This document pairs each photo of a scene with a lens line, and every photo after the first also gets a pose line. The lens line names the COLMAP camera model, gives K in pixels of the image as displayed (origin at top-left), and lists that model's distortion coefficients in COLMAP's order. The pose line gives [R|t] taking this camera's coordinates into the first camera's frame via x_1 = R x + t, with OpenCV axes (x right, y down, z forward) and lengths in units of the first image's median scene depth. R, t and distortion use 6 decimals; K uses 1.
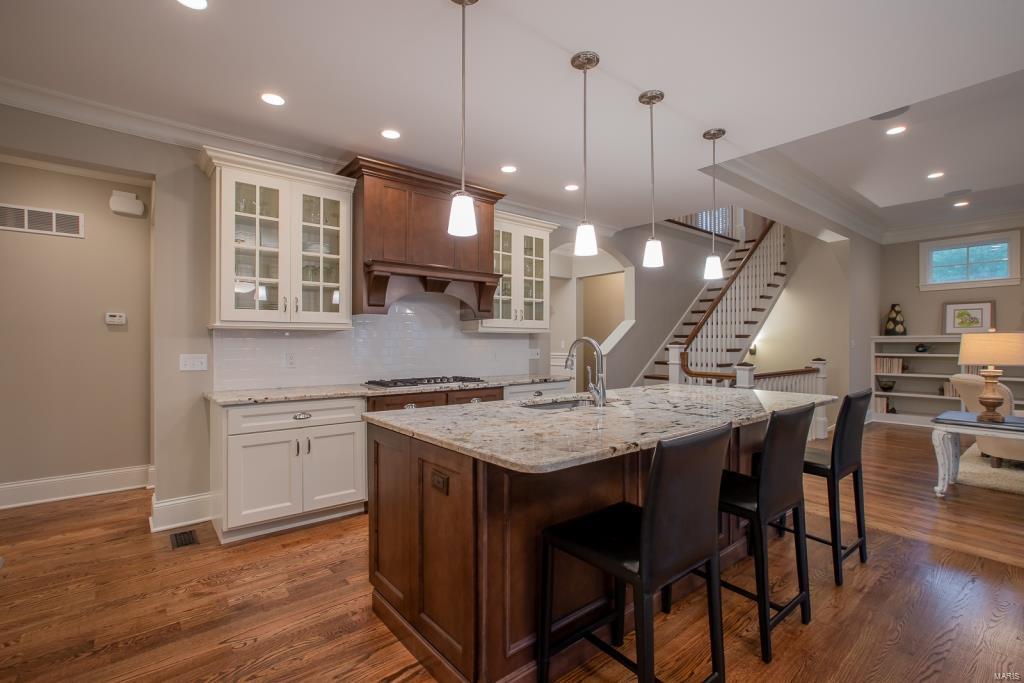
lens RADIAL K [[470.0, 0, 497.9], [0, 470.0, 341.7], [0, 0, 1]] dist [-0.034356, 0.013335]
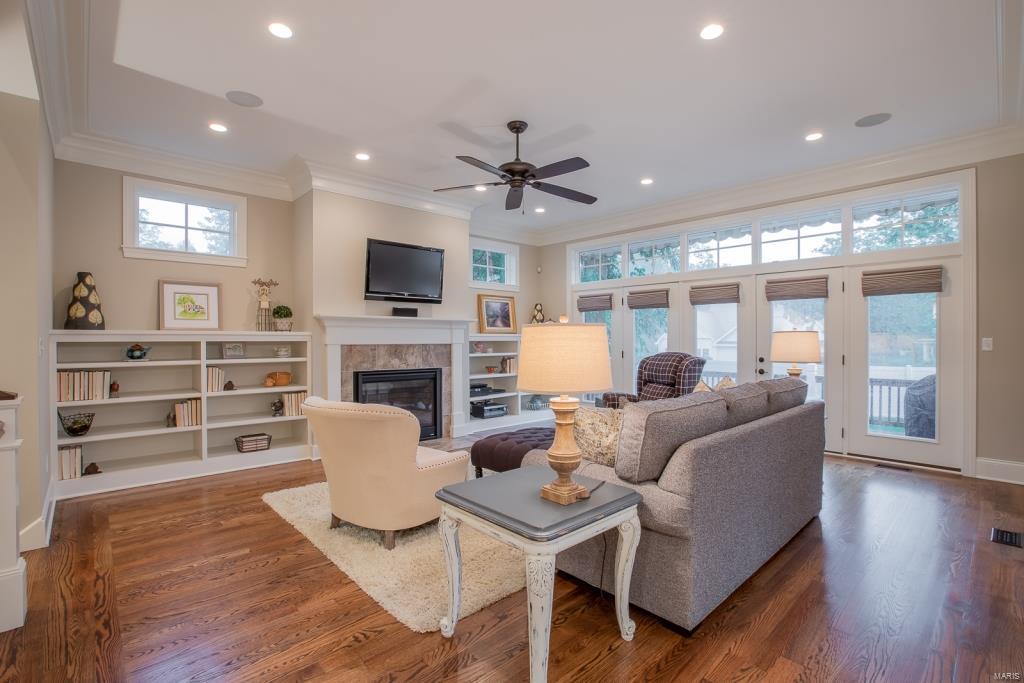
lens RADIAL K [[470.0, 0, 509.9], [0, 470.0, 344.8], [0, 0, 1]] dist [-0.034356, 0.013335]
pose [[-0.070630, -0.011583, 0.997435, 0.301541], [0.001135, 0.999931, 0.011692, -0.001540], [-0.997502, 0.001958, -0.070612, 0.580425]]
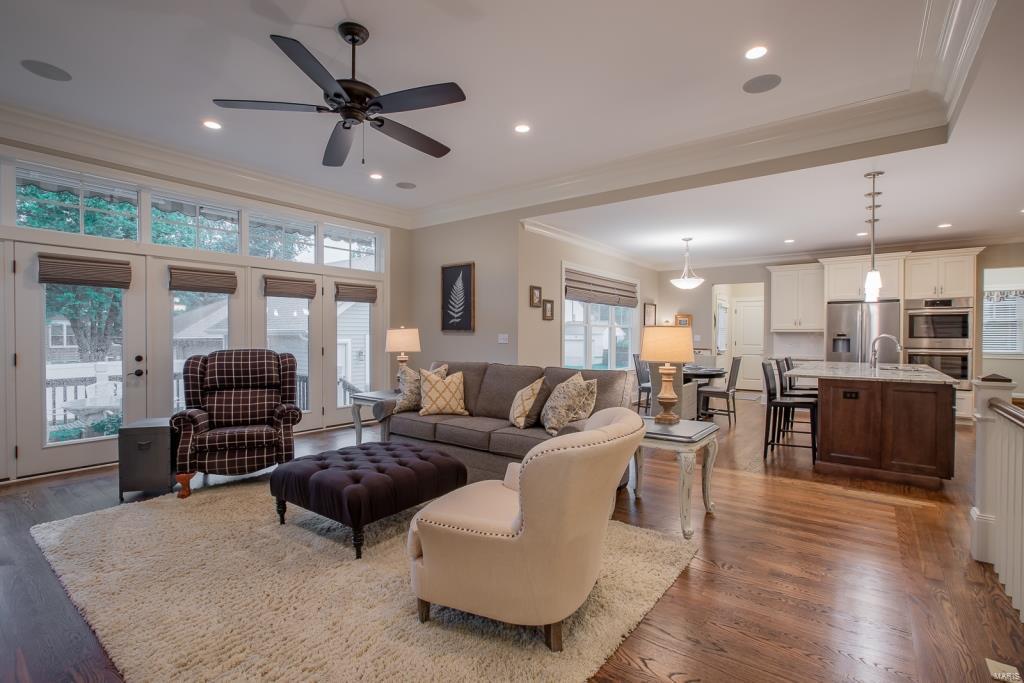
lens RADIAL K [[470.0, 0, 515.9], [0, 470.0, 342.3], [0, 0, 1]] dist [-0.034356, 0.013335]
pose [[-0.969297, 0.001217, -0.245892, 0.857631], [-0.002785, 0.999869, 0.015926, -0.000854], [0.245879, 0.016122, -0.969166, 0.979579]]
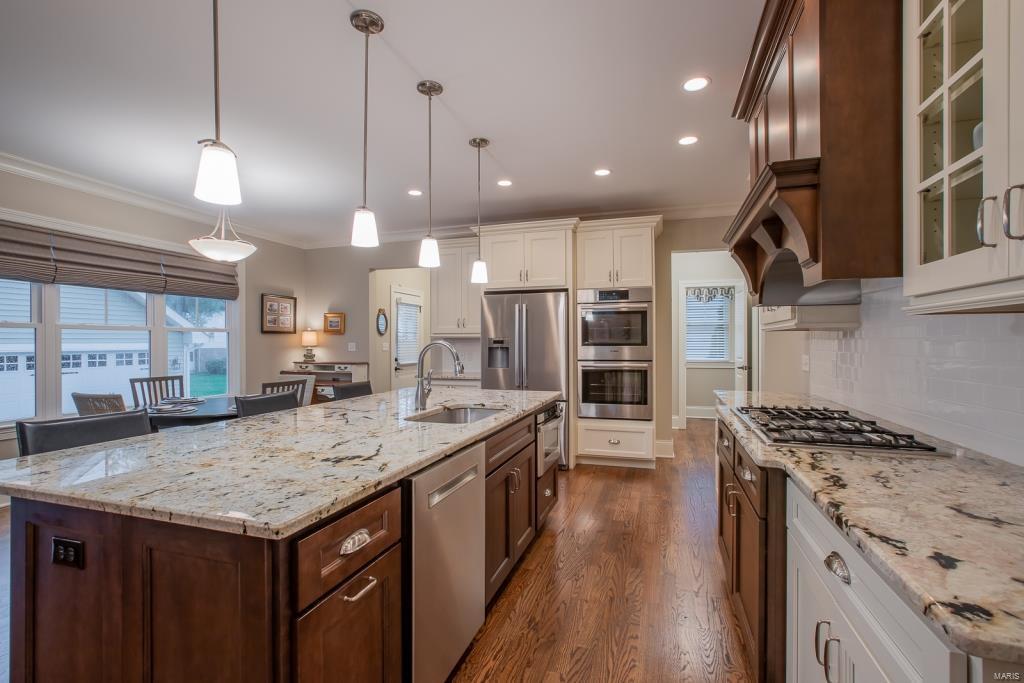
lens RADIAL K [[470.0, 0, 510.9], [0, 470.0, 343.8], [0, 0, 1]] dist [-0.034356, 0.013335]
pose [[-0.831224, 0.001981, -0.555933, 0.244903], [0.000091, 0.999994, 0.003427, -0.001698], [0.555937, 0.002798, -0.831220, 0.734064]]
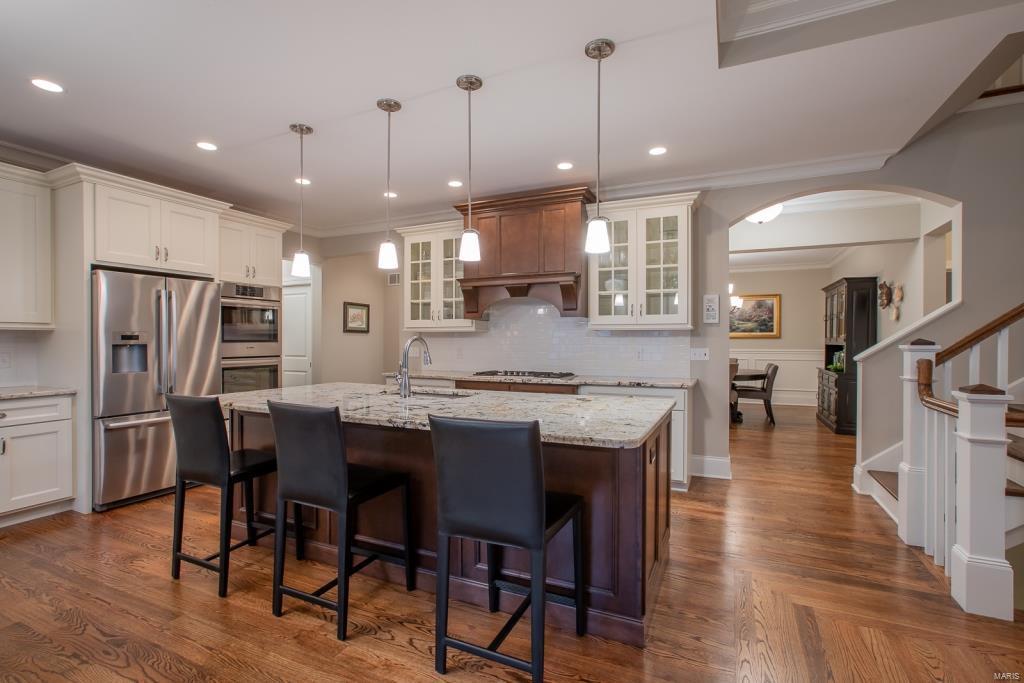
lens RADIAL K [[470.0, 0, 511.6], [0, 470.0, 341.7], [0, 0, 1]] dist [-0.034356, 0.013335]
pose [[0.440898, 0.001355, -0.897556, 0.516802], [-0.001068, 0.999999, 0.000985, 0.001939], [0.897557, 0.000524, 0.440899, 0.276498]]
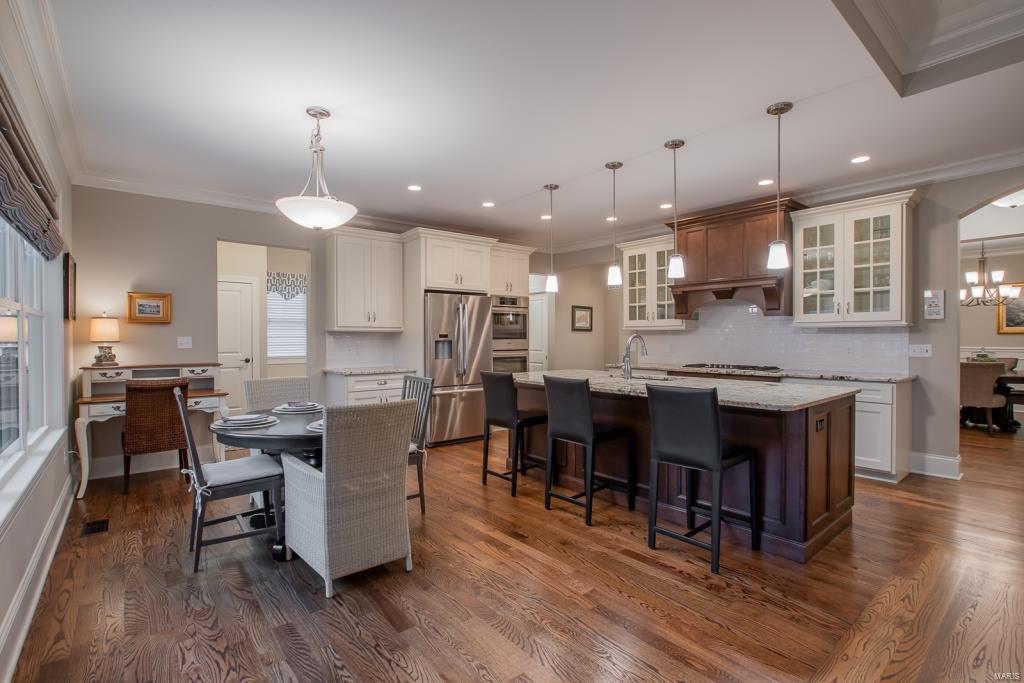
lens RADIAL K [[470.0, 0, 517.1], [0, 470.0, 341.7], [0, 0, 1]] dist [-0.034356, 0.013335]
pose [[0.019227, 0.007103, -0.999790, 0.671921], [0.000973, 0.999974, 0.007123, 0.002294], [0.999815, -0.001109, 0.019220, 0.229707]]
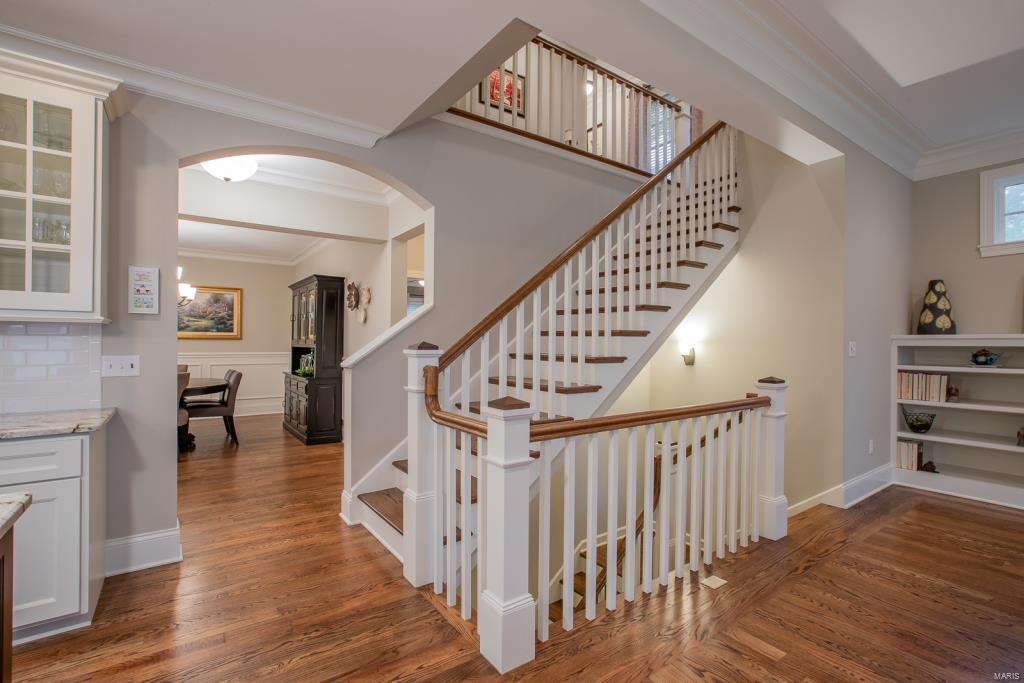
lens RADIAL K [[470.0, 0, 512.8], [0, 470.0, 344.2], [0, 0, 1]] dist [-0.034356, 0.013335]
pose [[0.998811, 0.004540, -0.048537, 0.390962], [-0.004498, 0.999989, 0.000976, 0.000396], [0.048541, -0.000756, 0.998821, 0.431733]]
